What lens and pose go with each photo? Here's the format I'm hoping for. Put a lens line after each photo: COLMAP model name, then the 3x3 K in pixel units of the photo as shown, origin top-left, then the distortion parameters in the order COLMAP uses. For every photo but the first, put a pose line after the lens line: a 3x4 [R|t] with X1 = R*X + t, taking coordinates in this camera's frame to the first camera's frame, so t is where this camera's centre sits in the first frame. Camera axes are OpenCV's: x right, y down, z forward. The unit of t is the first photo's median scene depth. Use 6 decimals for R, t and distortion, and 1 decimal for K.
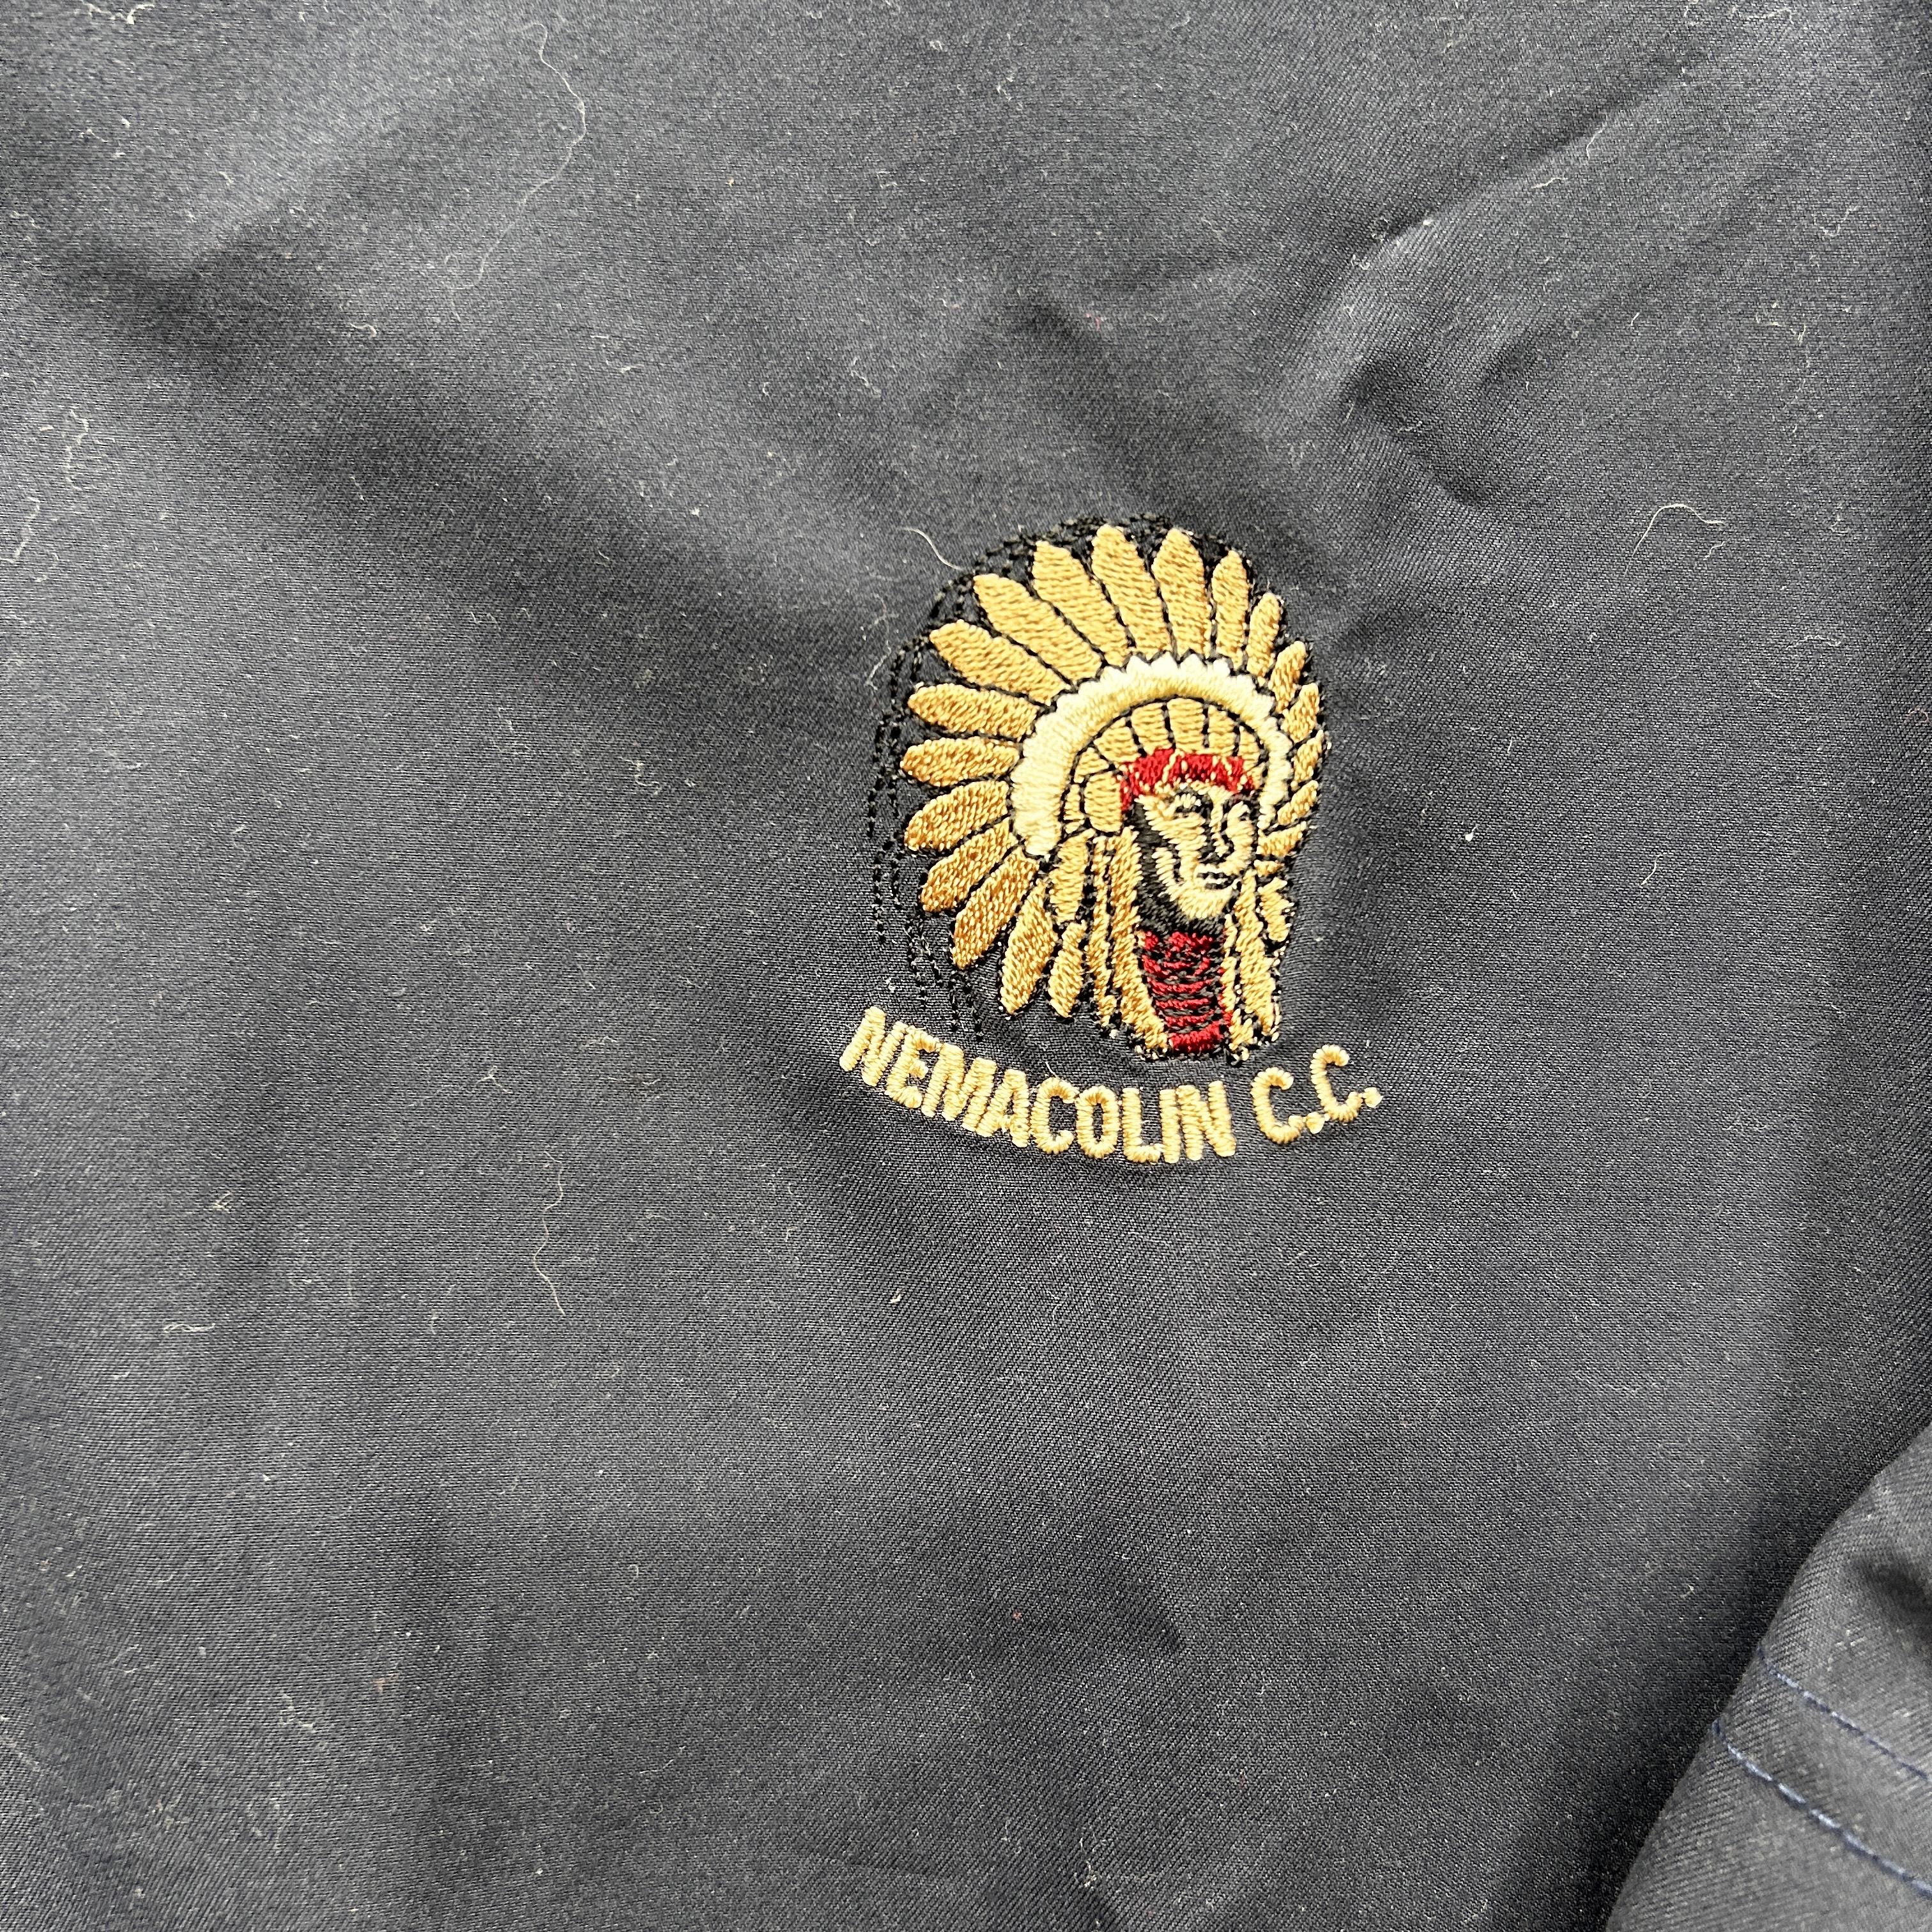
lens RADIAL K [[2688.1, 0, 1017.9], [0, 2688.1, 1031.1], [0, 0, 1]] dist [0.185928, -0.748702]
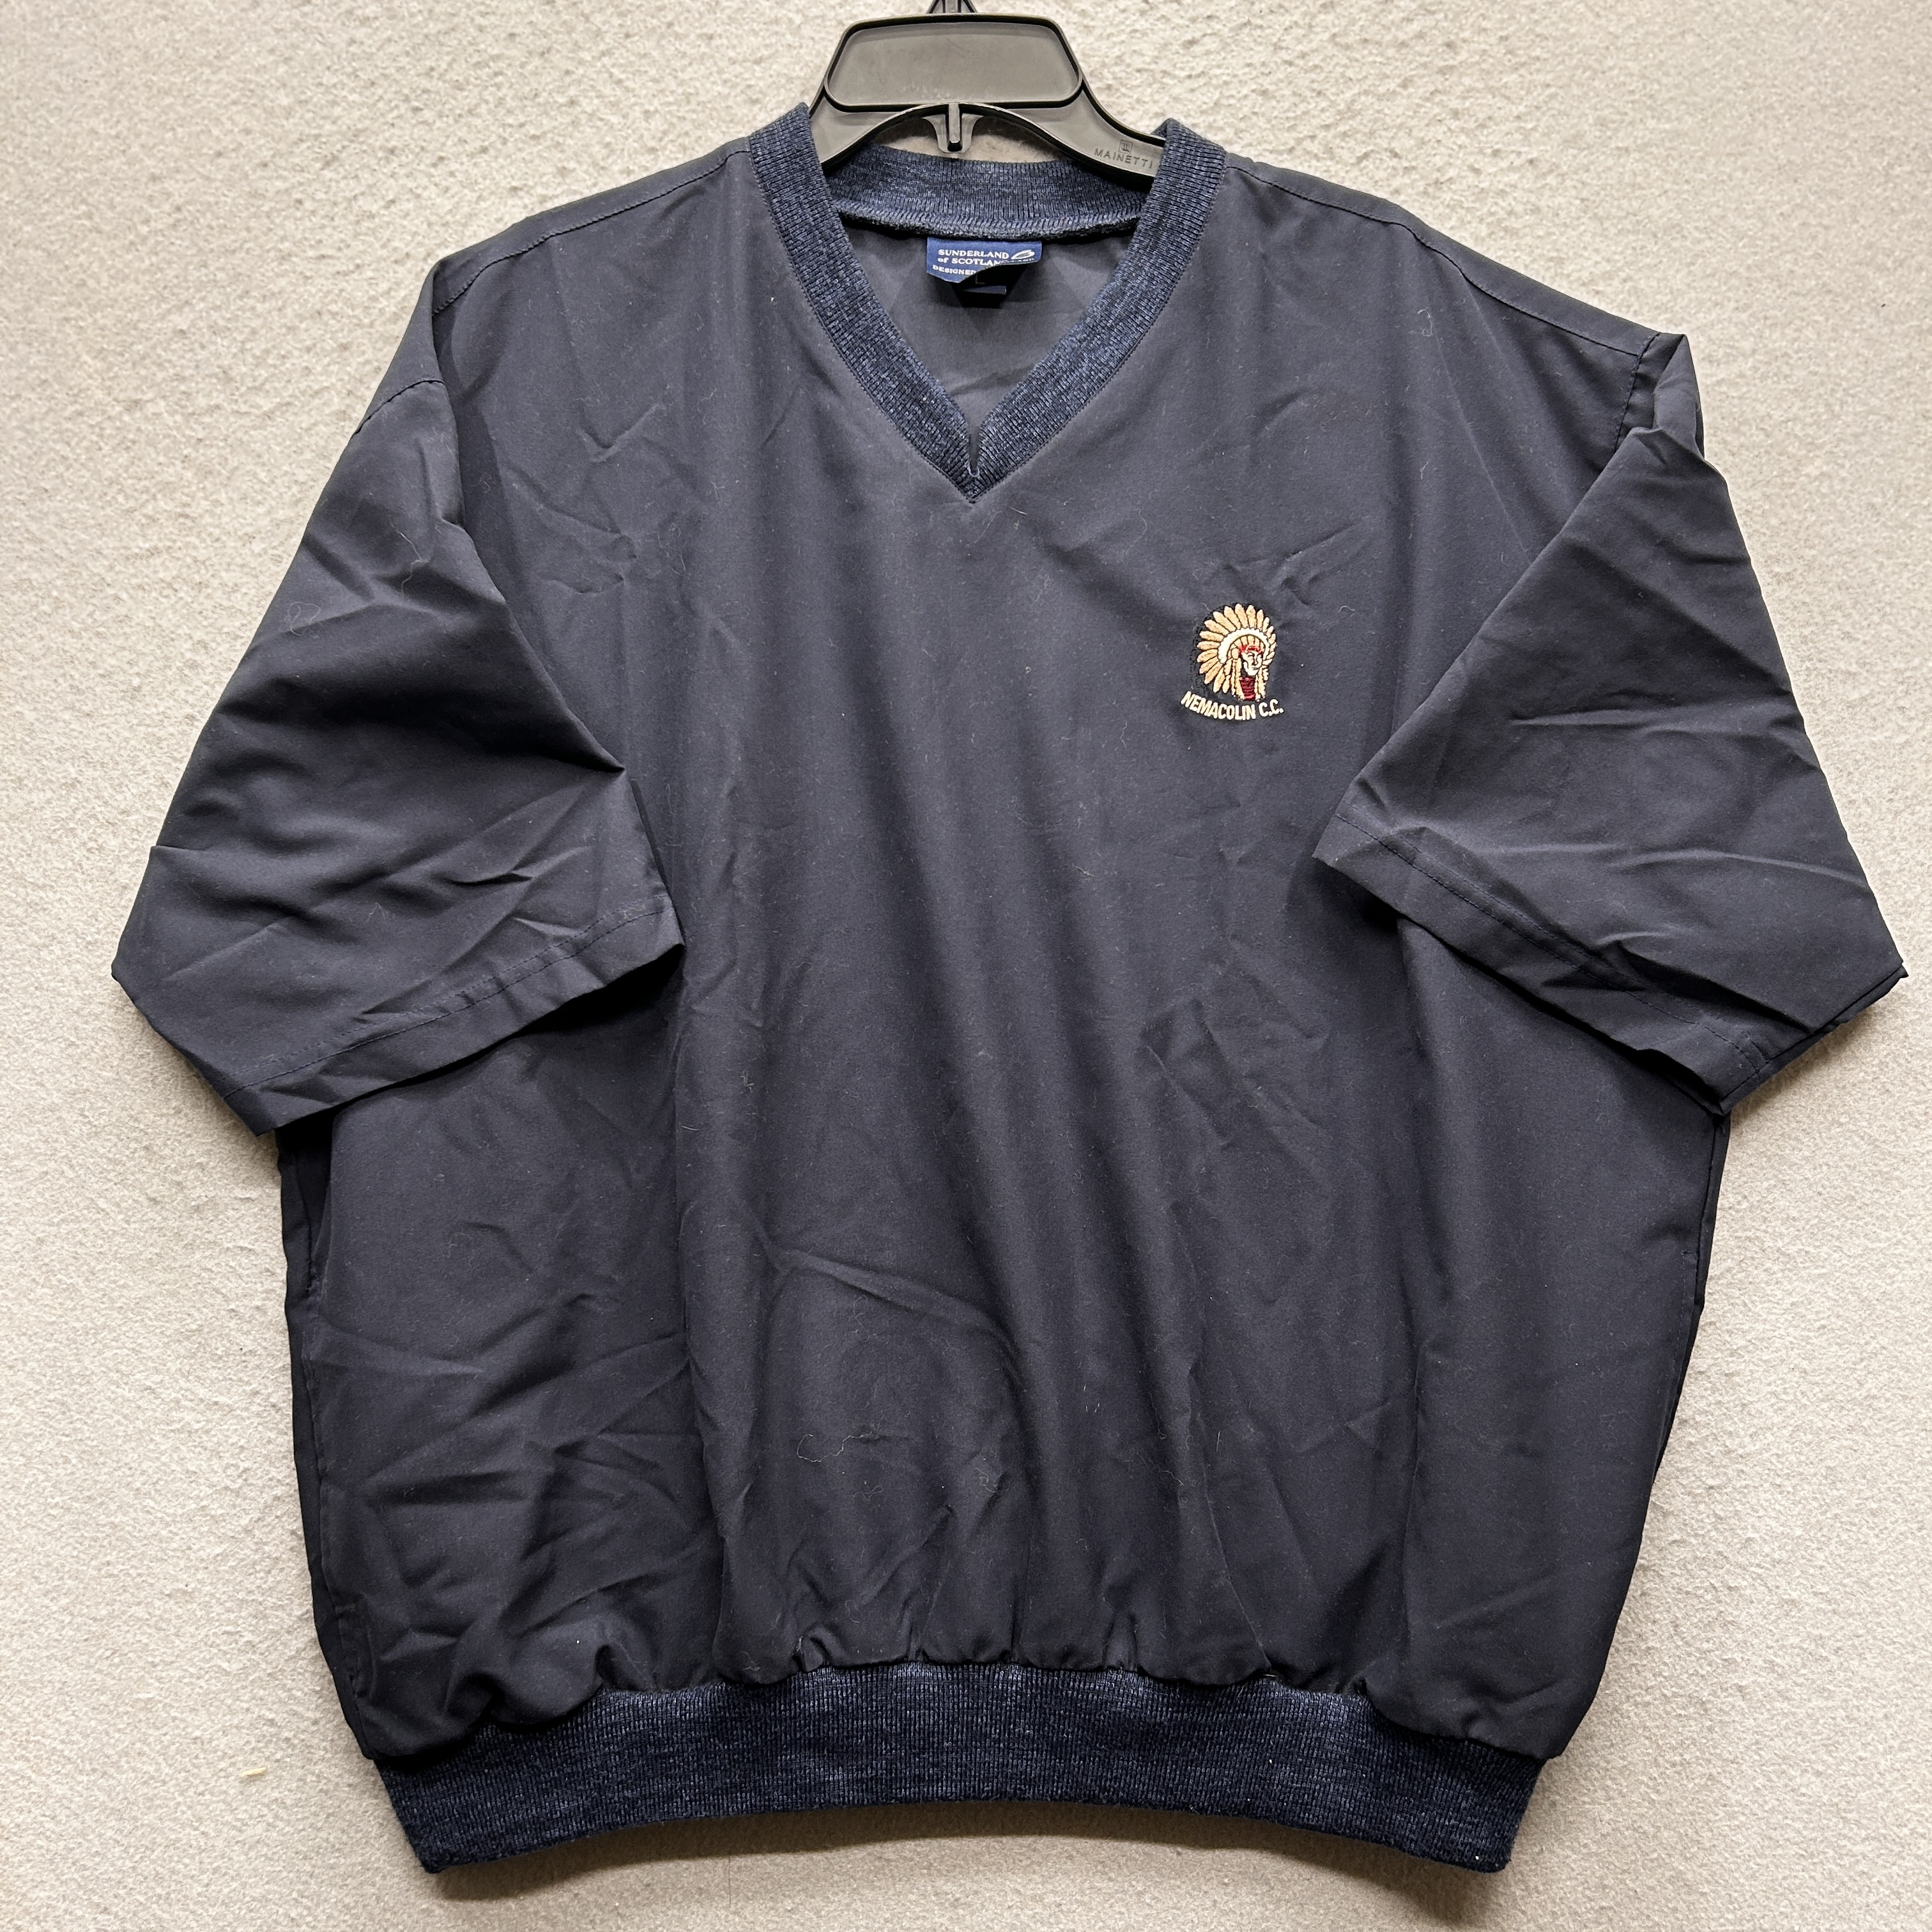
lens RADIAL K [[2606.6, 0, 966.0], [0, 2606.6, 966.0], [0, 0, 1]] dist [0.072223, -0.183424]
pose [[0.997702, 0.058428, -0.034294, -0.293753], [-0.061154, 0.994526, -0.084722, 1.026629], [0.029156, 0.086625, 0.995814, -4.234996]]
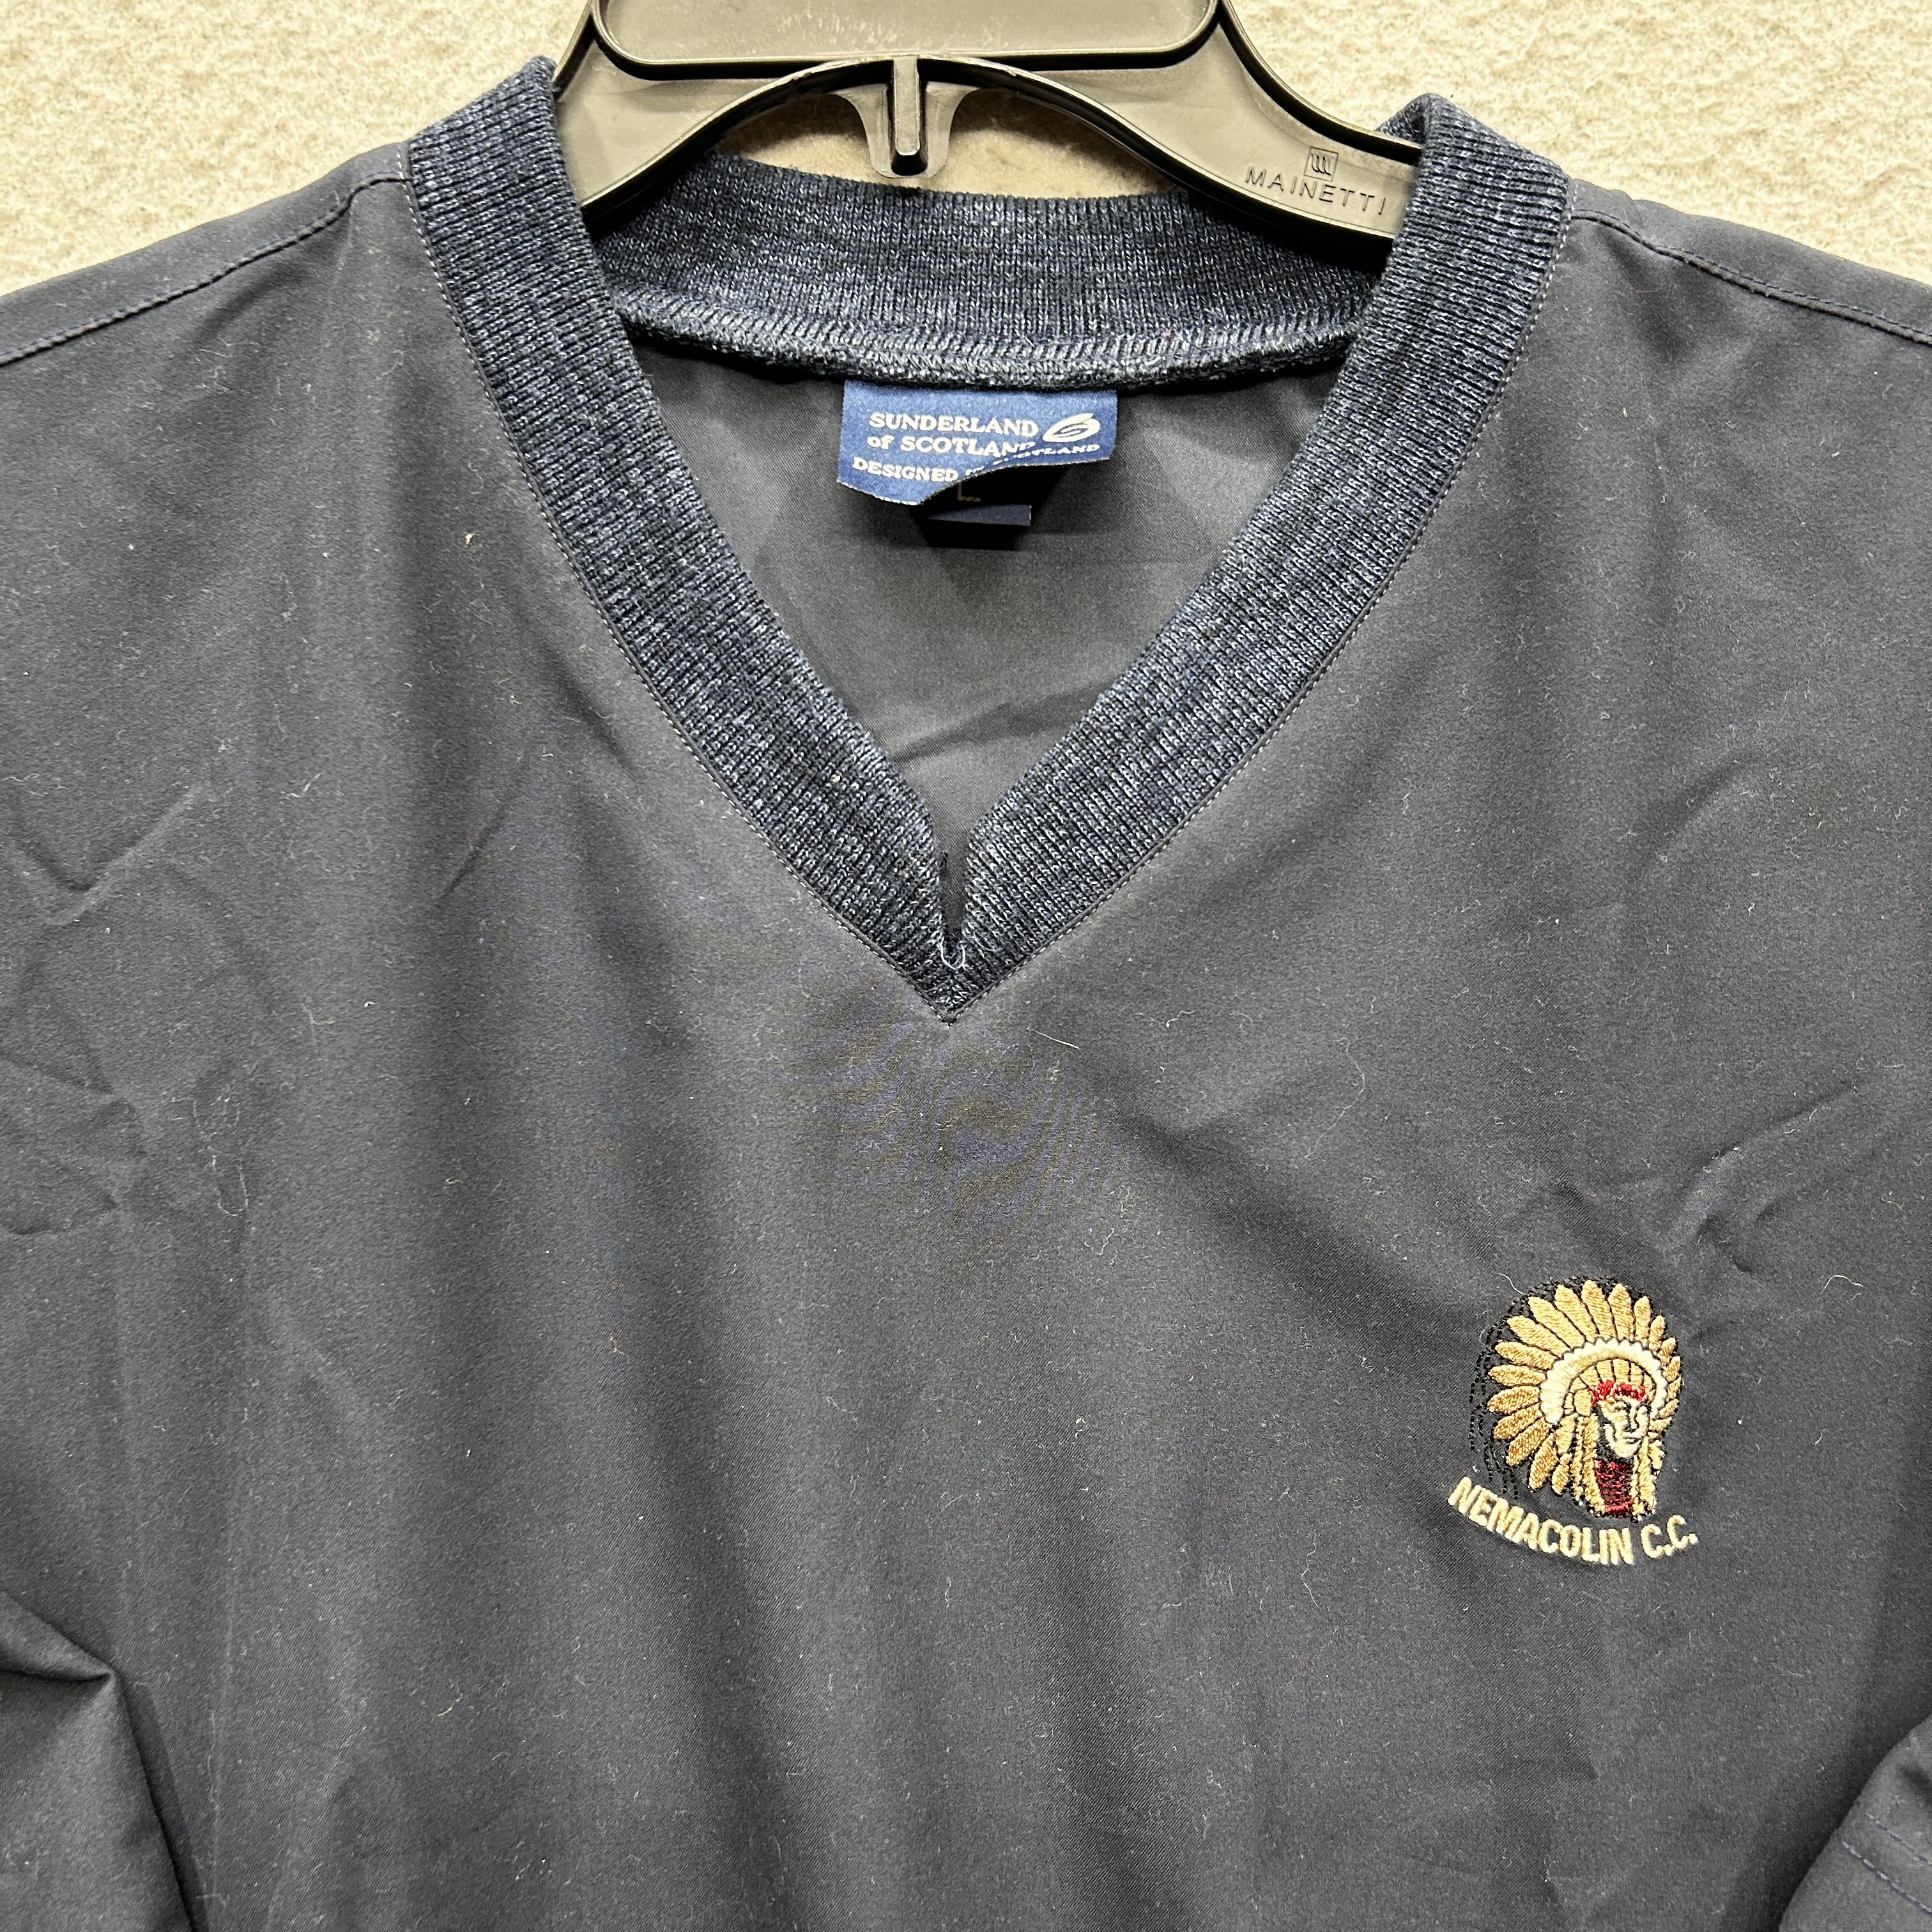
lens RADIAL K [[2606.6, 0, 966.0], [0, 2606.6, 966.0], [0, 0, 1]] dist [0.072223, -0.183424]
pose [[0.997230, 0.061358, -0.042033, -0.414458], [-0.062883, 0.997372, -0.035974, -0.337953], [0.039715, 0.038517, 0.998468, -1.234949]]
